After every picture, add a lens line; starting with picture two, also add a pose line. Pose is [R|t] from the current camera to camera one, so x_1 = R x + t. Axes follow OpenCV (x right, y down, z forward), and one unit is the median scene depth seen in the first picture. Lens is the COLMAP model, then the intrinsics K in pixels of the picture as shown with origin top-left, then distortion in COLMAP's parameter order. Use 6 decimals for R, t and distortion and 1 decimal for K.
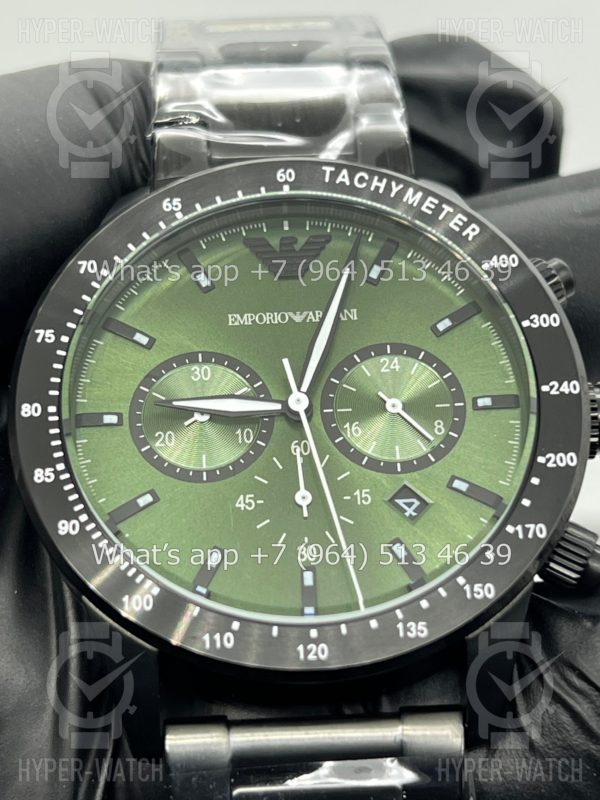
lens RADIAL K [[1894.6, 0, 278.6], [0, 1894.6, 399.4], [0, 0, 1]] dist [0.252806, 0.000000]
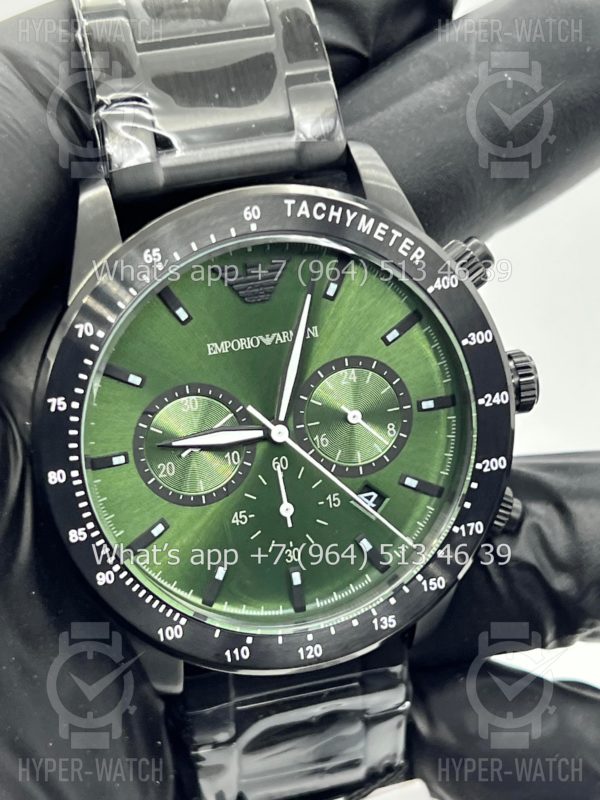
lens RADIAL K [[1894.6, 0, 278.3], [0, 1894.6, 420.7], [0, 0, 1]] dist [0.252806, 0.000000]
pose [[0.972167, -0.119663, 0.201425, -0.224374], [-0.018733, 0.817277, 0.575940, -0.677005], [-0.233539, -0.563683, 0.792289, 0.077508]]
